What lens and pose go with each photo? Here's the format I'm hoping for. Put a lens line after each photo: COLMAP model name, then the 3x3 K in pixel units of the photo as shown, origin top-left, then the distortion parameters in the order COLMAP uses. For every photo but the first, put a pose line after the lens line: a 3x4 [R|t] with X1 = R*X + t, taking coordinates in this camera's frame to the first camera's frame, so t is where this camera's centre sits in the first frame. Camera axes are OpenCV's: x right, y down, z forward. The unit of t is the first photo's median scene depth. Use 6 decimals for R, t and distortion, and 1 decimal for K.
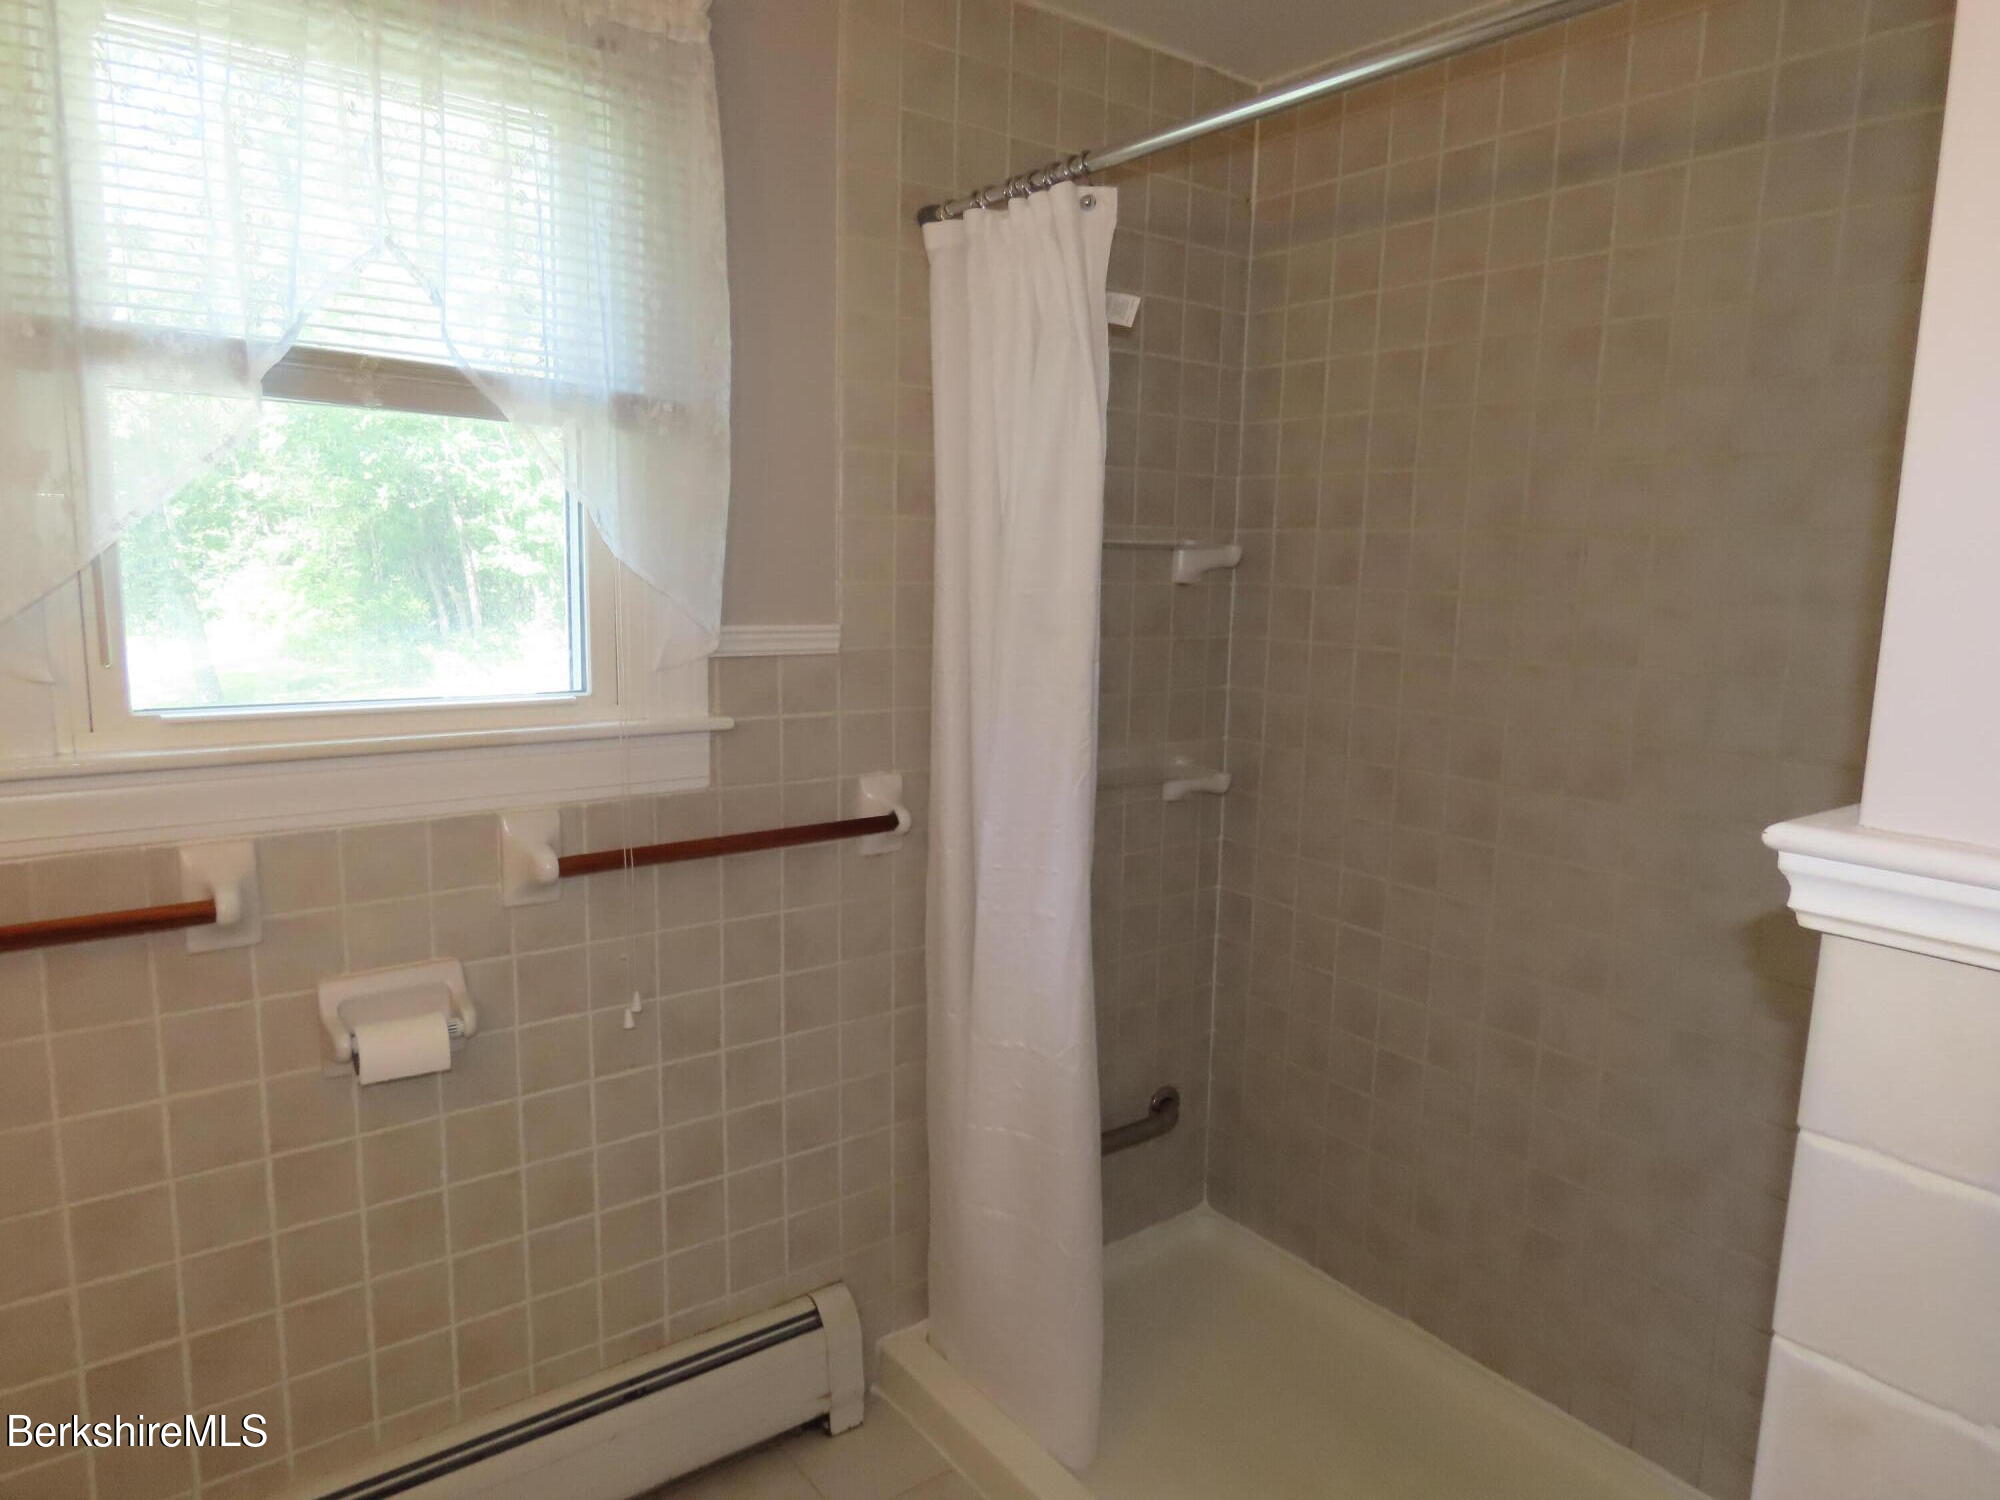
lens RADIAL K [[1262.7, 0, 1010.9], [0, 1262.7, 739.7], [0, 0, 1]] dist [-0.027193, 0.008695]
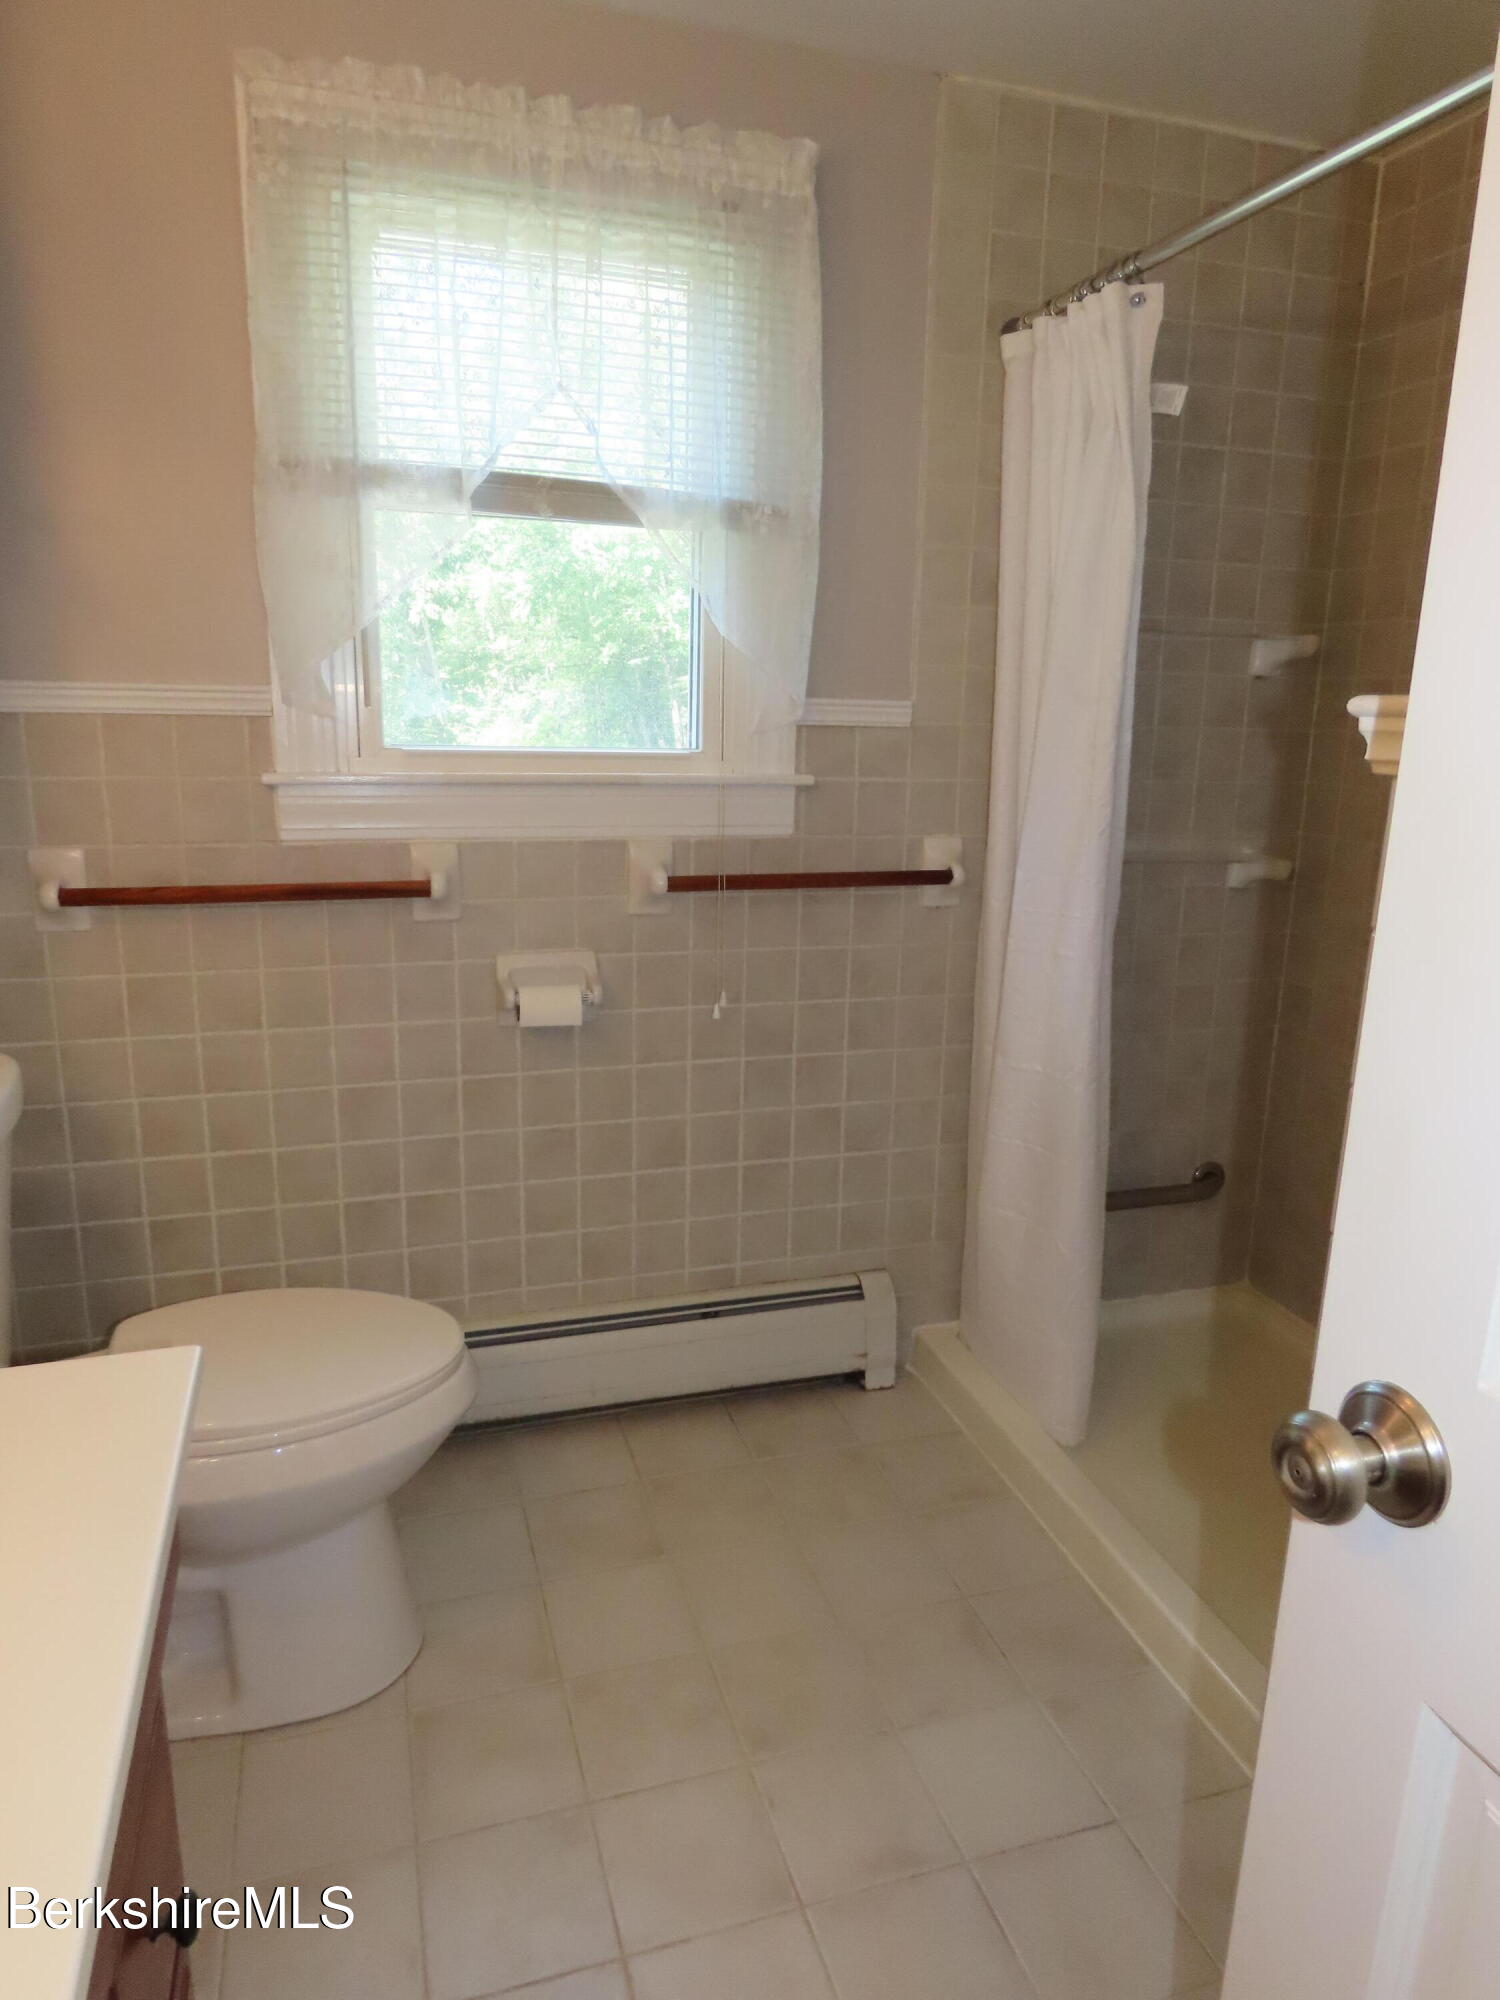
lens RADIAL K [[1262.7, 0, 744.8], [0, 1262.7, 1001.8], [0, 0, 1]] dist [-0.027193, 0.008695]
pose [[0.935932, 0.077858, -0.343467, 0.162385], [-0.051236, 0.994983, 0.085930, 0.105979], [0.348434, -0.062827, 0.935225, -0.178539]]
